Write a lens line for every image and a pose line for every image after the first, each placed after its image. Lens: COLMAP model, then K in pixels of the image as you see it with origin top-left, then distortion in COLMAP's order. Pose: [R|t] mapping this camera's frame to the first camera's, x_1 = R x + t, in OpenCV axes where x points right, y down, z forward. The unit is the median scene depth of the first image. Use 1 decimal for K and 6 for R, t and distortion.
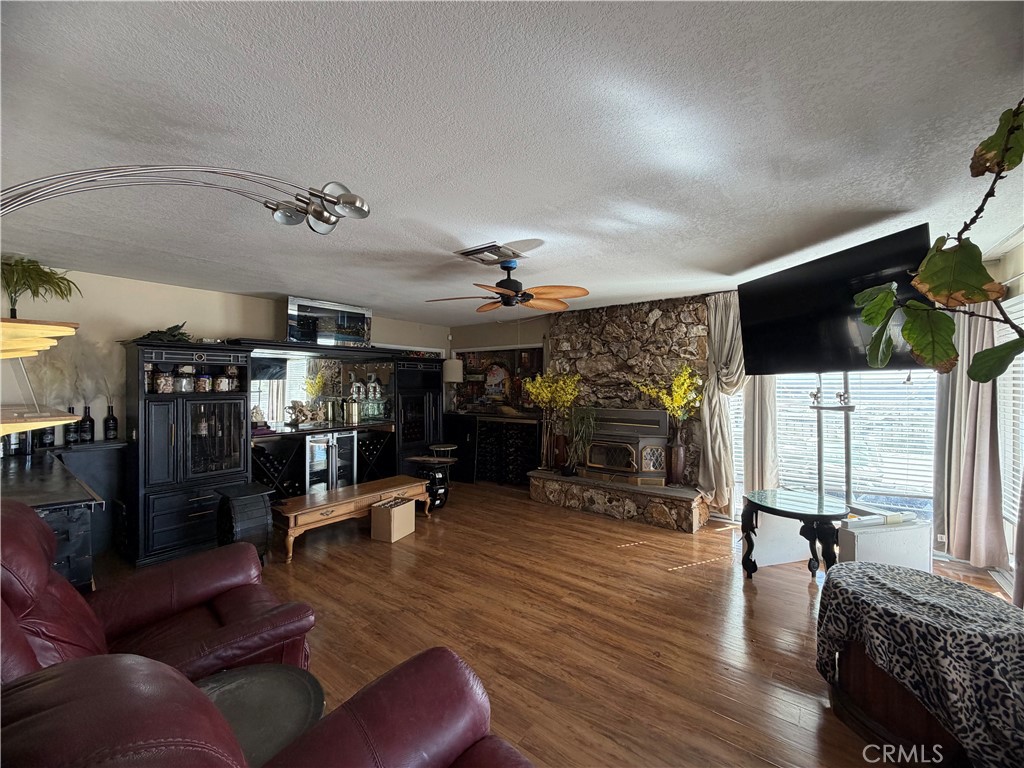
lens RADIAL K [[407.7, 0, 512.8], [0, 407.7, 386.6], [0, 0, 1]] dist [0.002971, -0.000662]
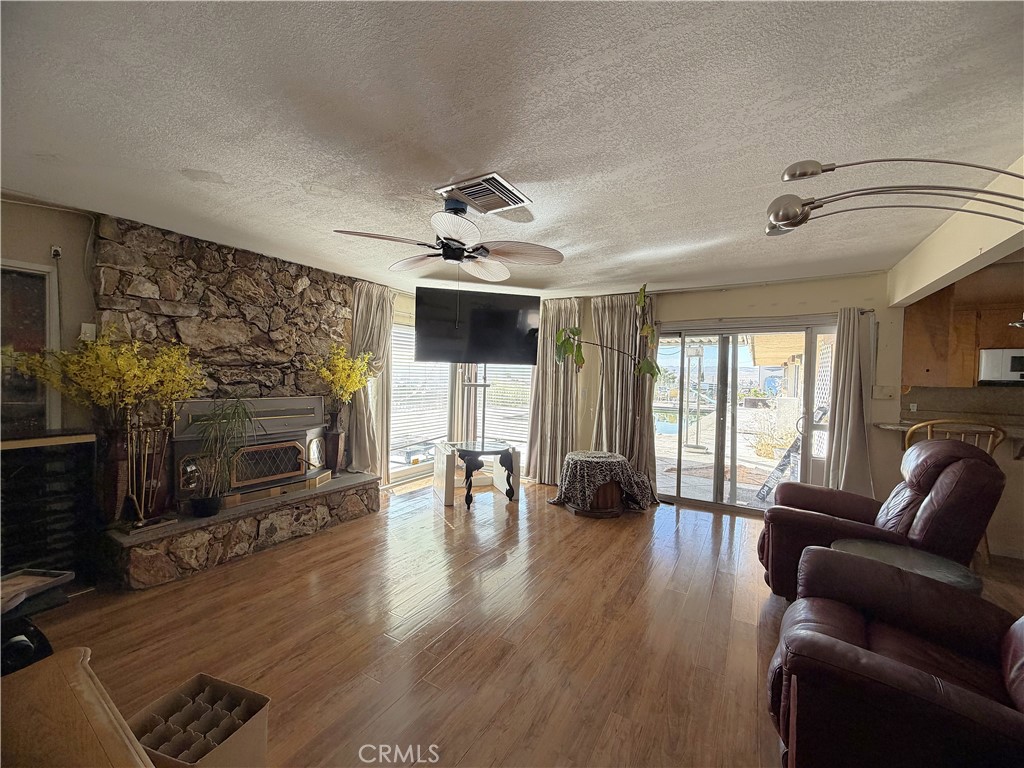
lens RADIAL K [[407.7, 0, 509.5], [0, 407.7, 385.8], [0, 0, 1]] dist [0.002971, -0.000662]
pose [[-0.095003, -0.025300, 0.995155, -0.522080], [-0.017576, 0.999564, 0.023734, 0.007962], [-0.995322, -0.015236, -0.095406, 0.645231]]
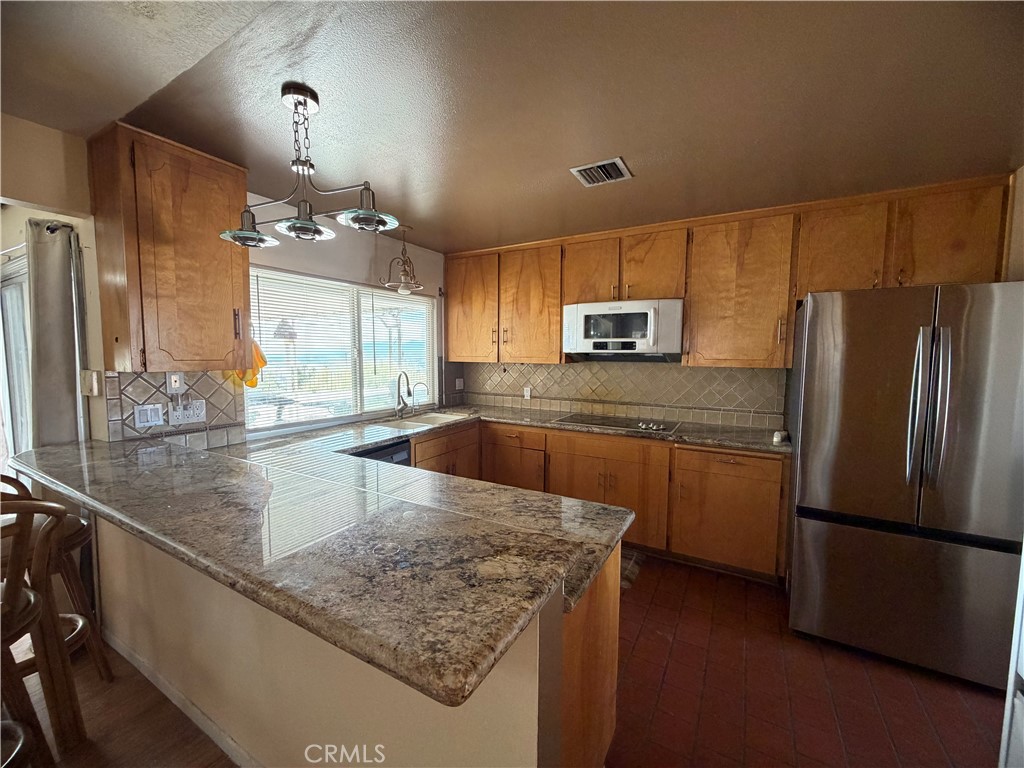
lens RADIAL K [[407.7, 0, 511.6], [0, 407.7, 384.1], [0, 0, 1]] dist [0.002971, -0.000662]
pose [[-0.106406, -0.075382, 0.991461, -0.262861], [0.001400, 0.997110, 0.075962, -0.002668], [-0.994322, 0.009471, -0.105993, -0.525457]]
